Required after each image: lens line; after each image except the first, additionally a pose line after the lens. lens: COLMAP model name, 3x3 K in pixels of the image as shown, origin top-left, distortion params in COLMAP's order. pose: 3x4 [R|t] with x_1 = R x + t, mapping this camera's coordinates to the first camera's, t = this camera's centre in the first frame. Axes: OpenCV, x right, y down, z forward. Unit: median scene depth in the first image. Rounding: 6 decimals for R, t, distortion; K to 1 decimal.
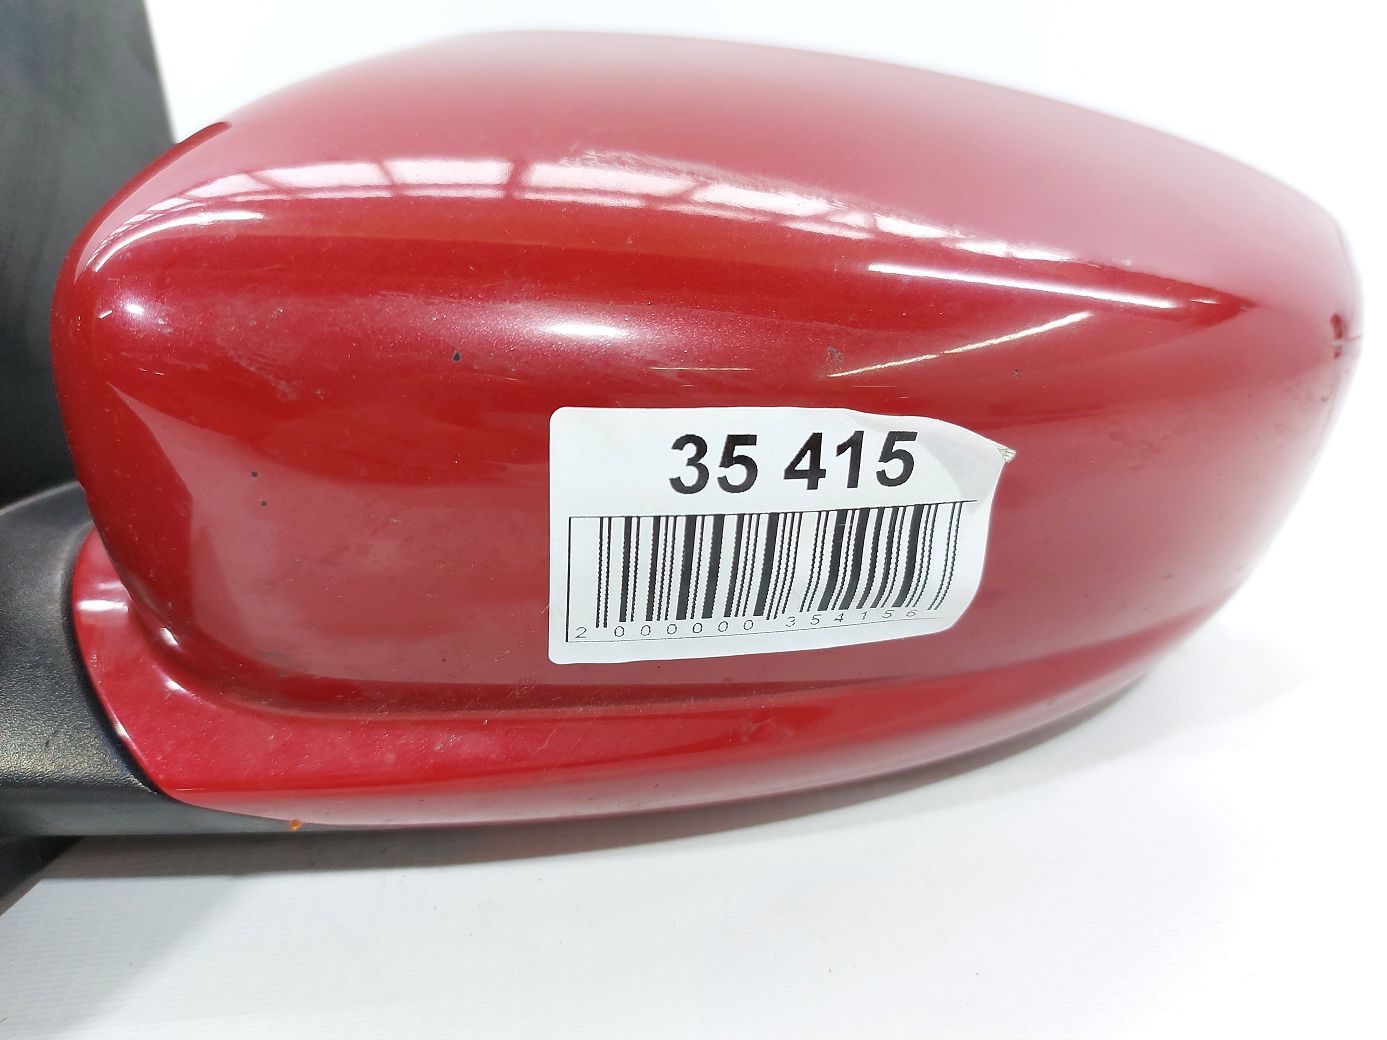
lens RADIAL K [[983.7, 0, 693.5], [0, 983.7, 520.0], [0, 0, 1]] dist [0.038177, -0.001323]
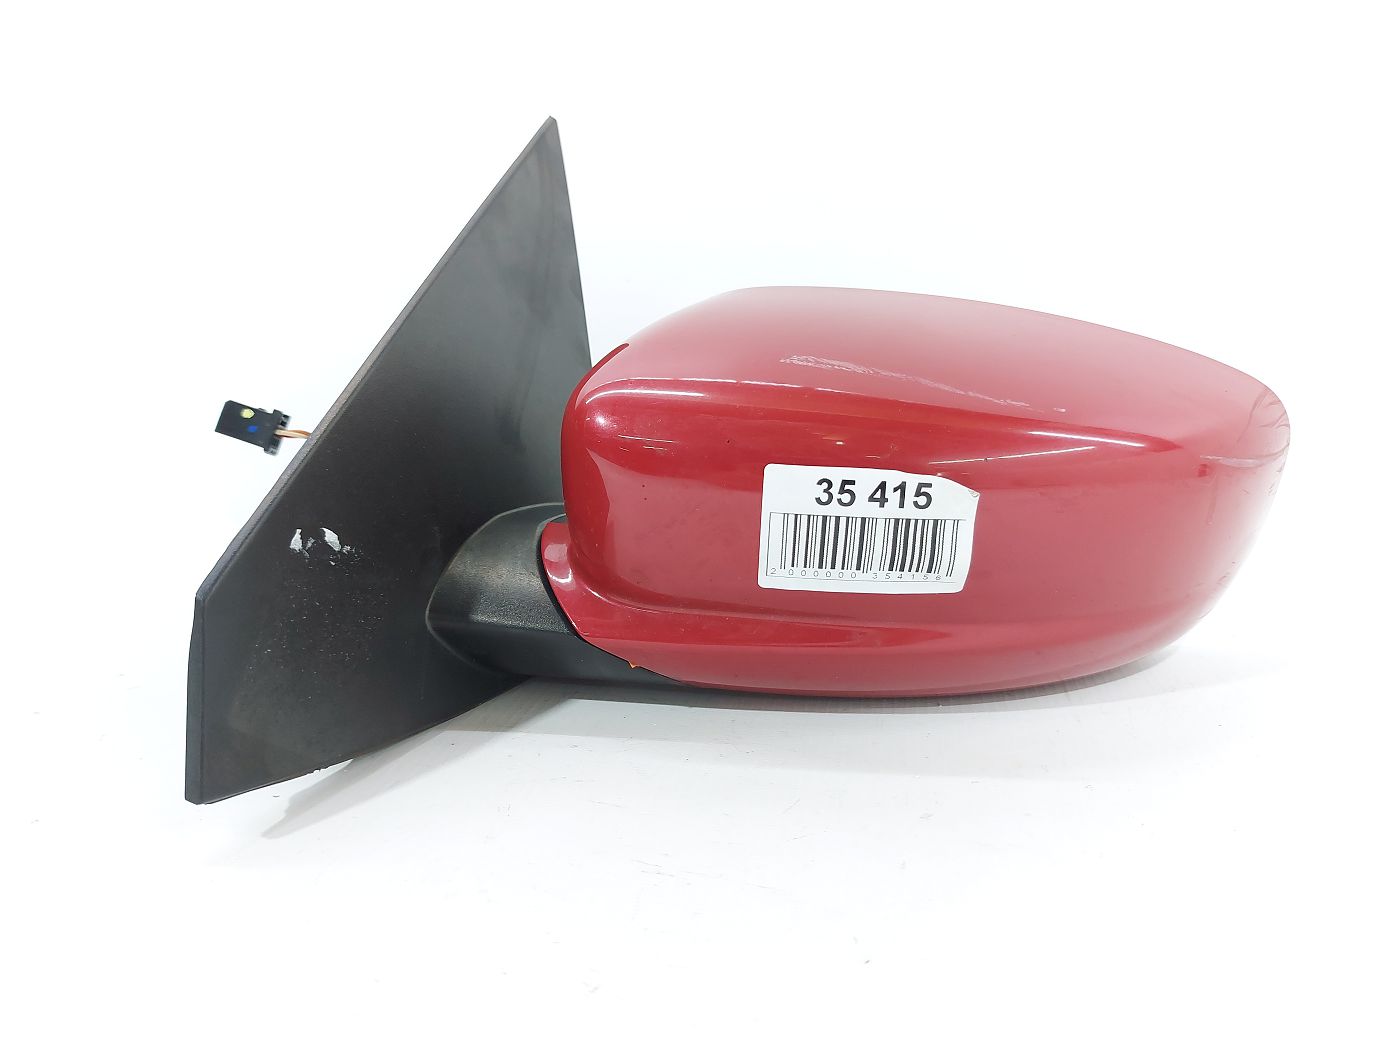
lens RADIAL K [[983.7, 0, 693.5], [0, 983.7, 520.0], [0, 0, 1]] dist [0.038177, -0.001323]
pose [[0.967272, 0.054541, -0.247811, 0.256932], [-0.085655, 0.989483, -0.116558, 0.283563], [0.238847, 0.133970, 0.961771, -1.183742]]
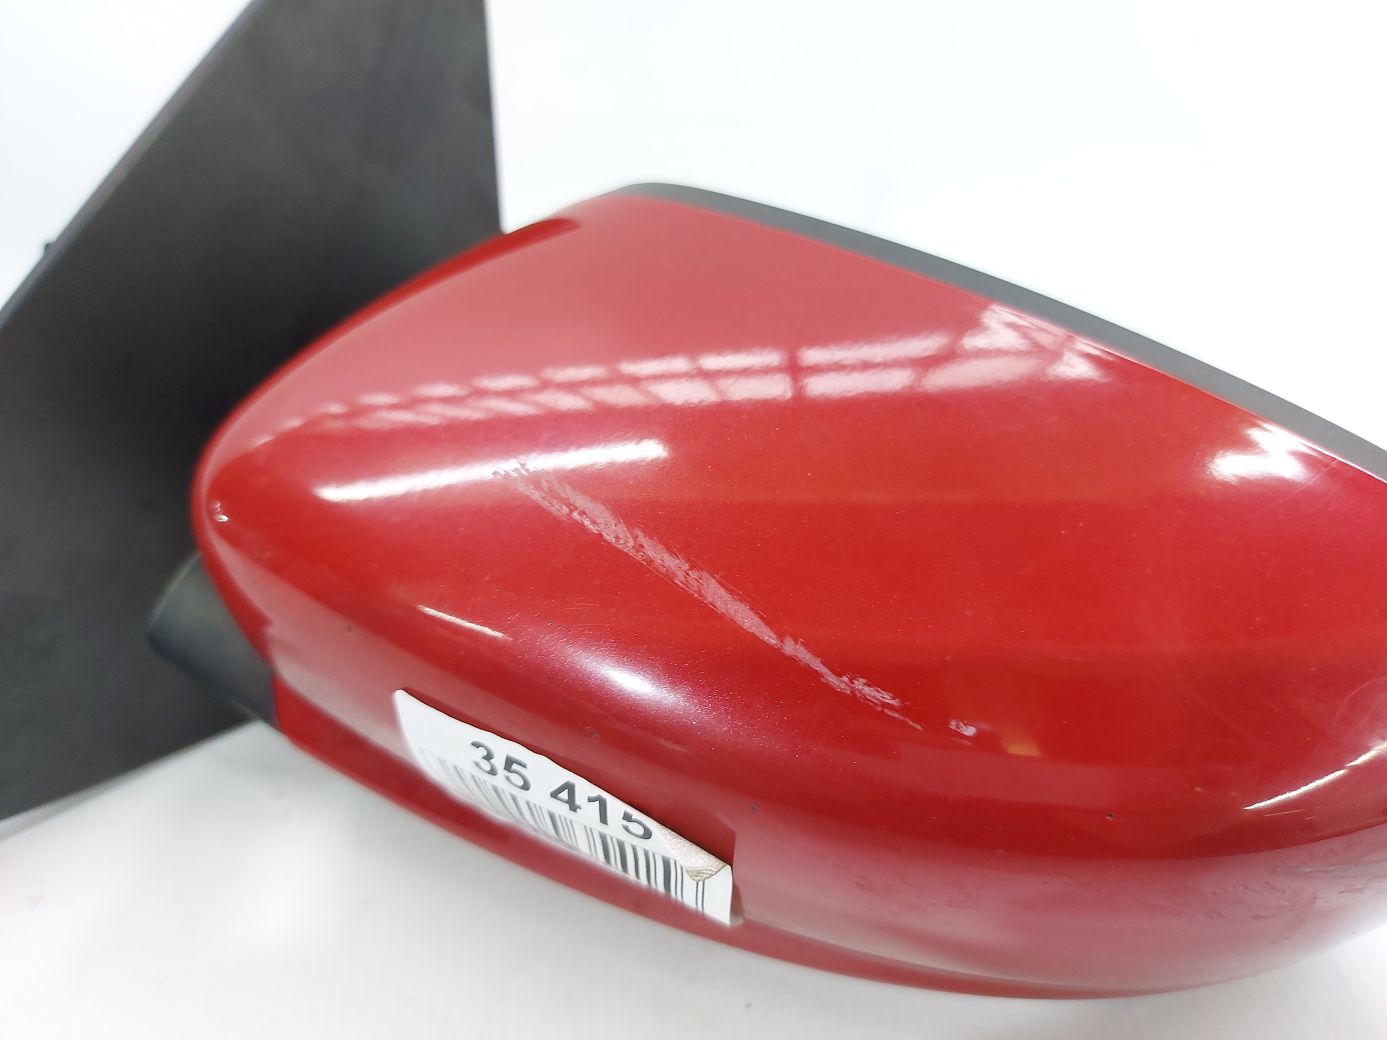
lens RADIAL K [[983.7, 0, 693.5], [0, 983.7, 520.0], [0, 0, 1]] dist [0.038177, -0.001323]
pose [[0.800648, 0.367575, -0.473130, 0.678535], [-0.202697, 0.909305, 0.363427, -0.825547], [0.563806, -0.195075, 0.802539, 0.170949]]
